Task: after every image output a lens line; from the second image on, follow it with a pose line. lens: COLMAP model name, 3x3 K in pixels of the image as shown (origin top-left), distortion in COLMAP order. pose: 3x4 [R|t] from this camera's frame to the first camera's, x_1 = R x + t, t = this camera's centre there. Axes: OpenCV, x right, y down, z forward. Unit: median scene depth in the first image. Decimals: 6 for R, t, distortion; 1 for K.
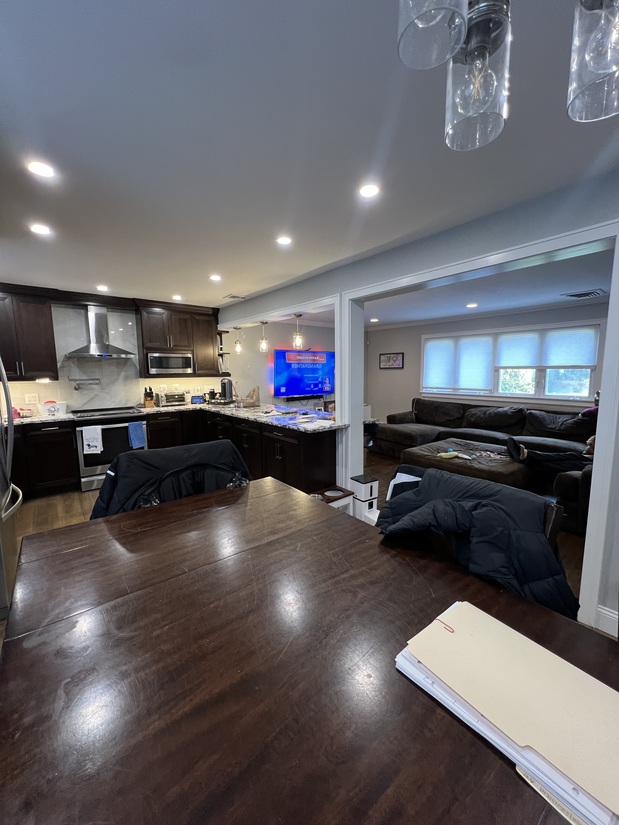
lens RADIAL K [[328.8, 0, 309.5], [0, 328.8, 412.5], [0, 0, 1]] dist [-0.000368, -0.000050]
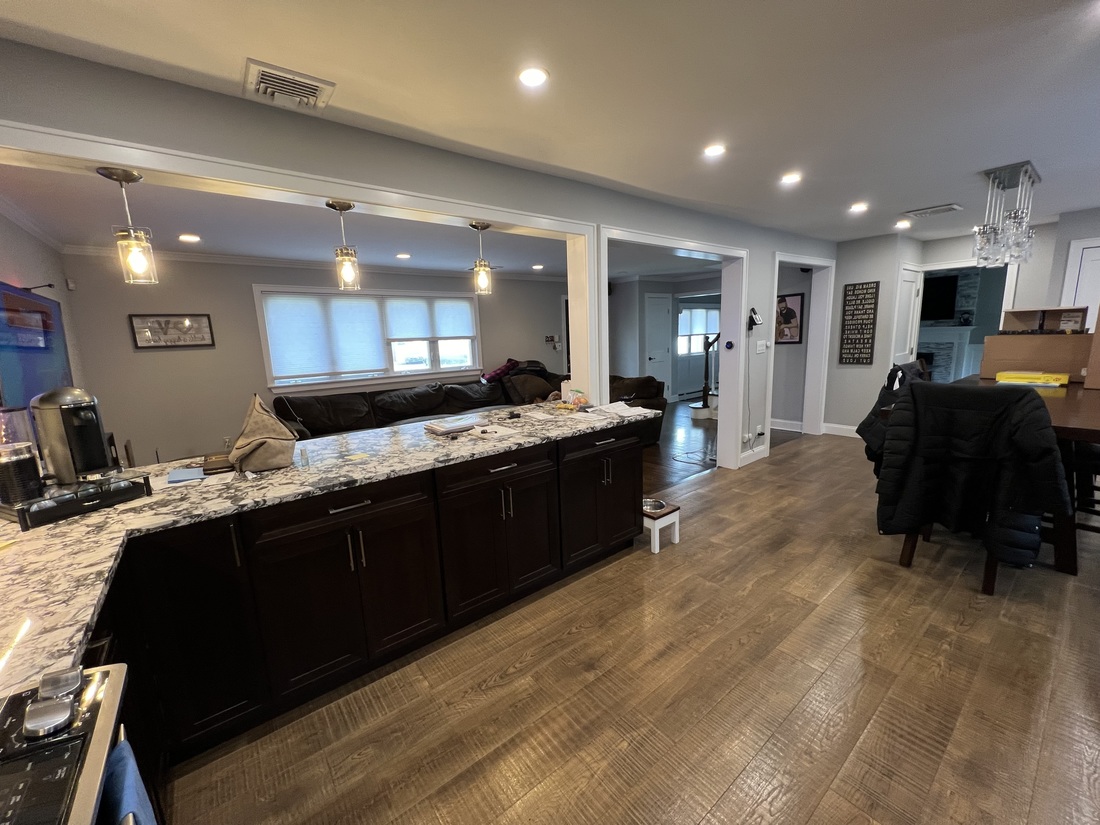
lens RADIAL K [[438.4, 0, 551.7], [0, 438.4, 413.9], [0, 0, 1]] dist [-0.000368, -0.000050]
pose [[0.009018, -0.166350, 0.986025, -0.584420], [0.165106, 0.972779, 0.162606, -0.085524], [-0.986235, 0.161333, 0.036238, 0.723705]]
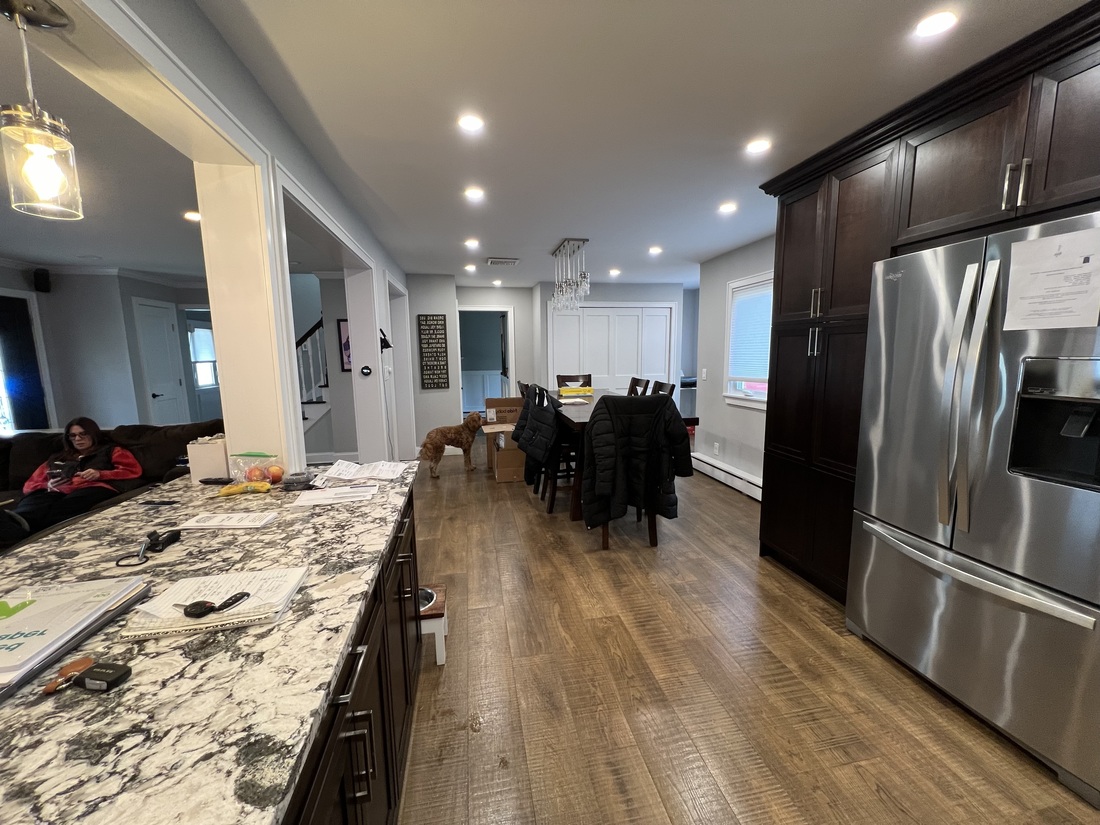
lens RADIAL K [[438.4, 0, 551.7], [0, 438.4, 413.9], [0, 0, 1]] dist [-0.000368, -0.000050]
pose [[-0.884602, -0.042449, 0.464410, -0.296517], [0.082348, 0.965982, 0.245150, -0.102636], [-0.459018, 0.255103, -0.851014, 0.884467]]
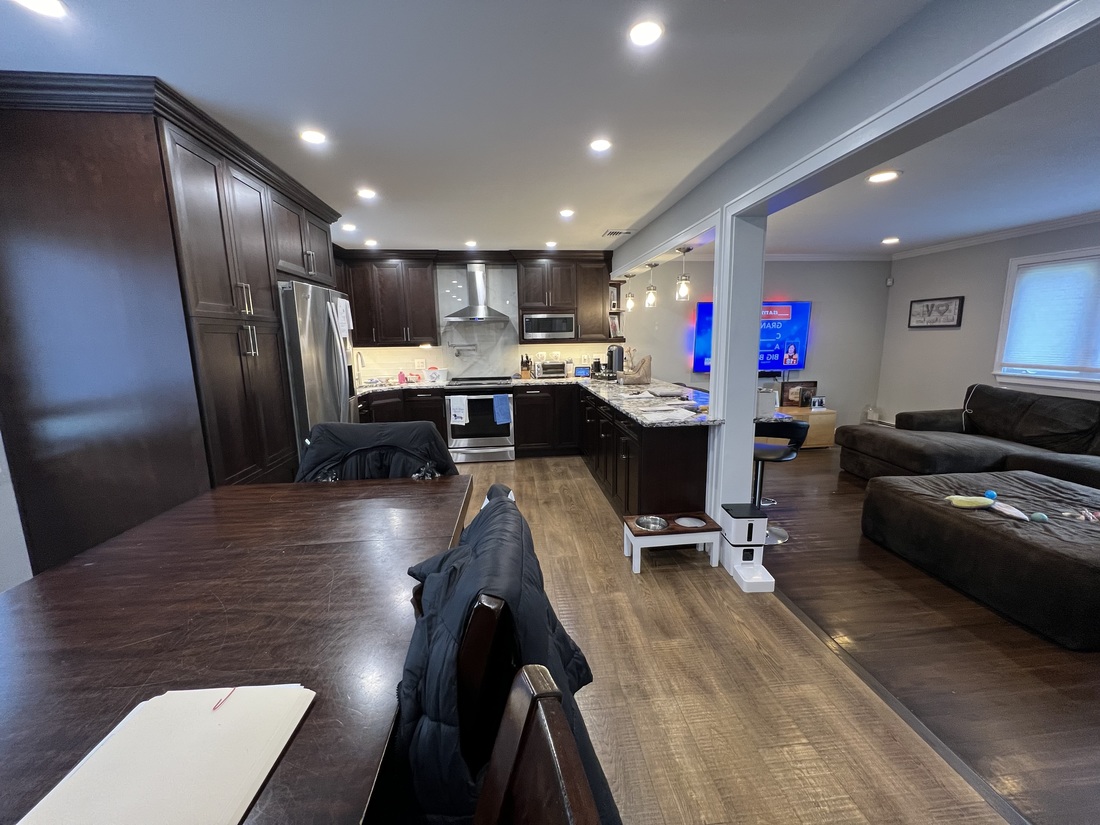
lens RADIAL K [[438.4, 0, 551.7], [0, 438.4, 413.9], [0, 0, 1]] dist [-0.000368, -0.000050]
pose [[0.835806, 0.090307, -0.541547, 0.198088], [-0.060128, 0.995503, 0.073207, -0.011711], [0.545723, -0.028625, 0.837477, 0.080602]]
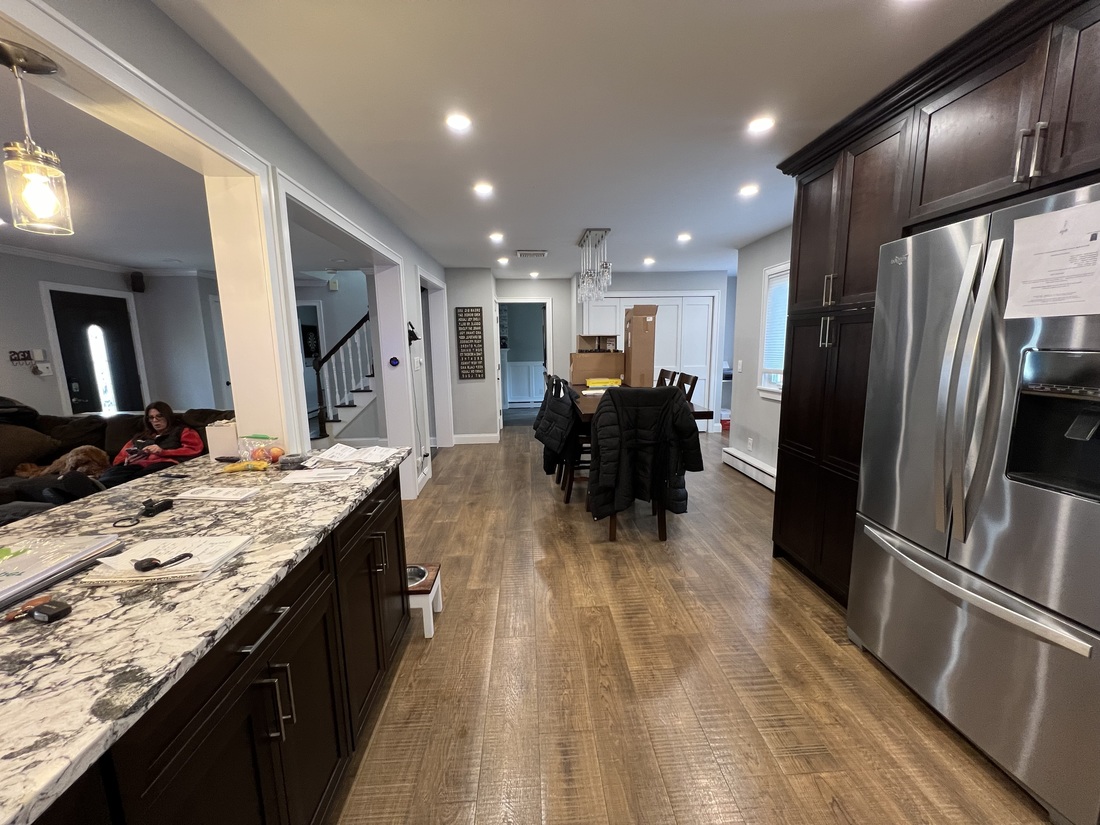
lens RADIAL K [[438.4, 0, 551.7], [0, 438.4, 413.9], [0, 0, 1]] dist [-0.000368, -0.000050]
pose [[-0.814537, -0.067526, 0.576168, -0.363098], [0.099186, 0.962366, 0.253009, -0.097949], [-0.571569, 0.263233, -0.777185, 0.853406]]
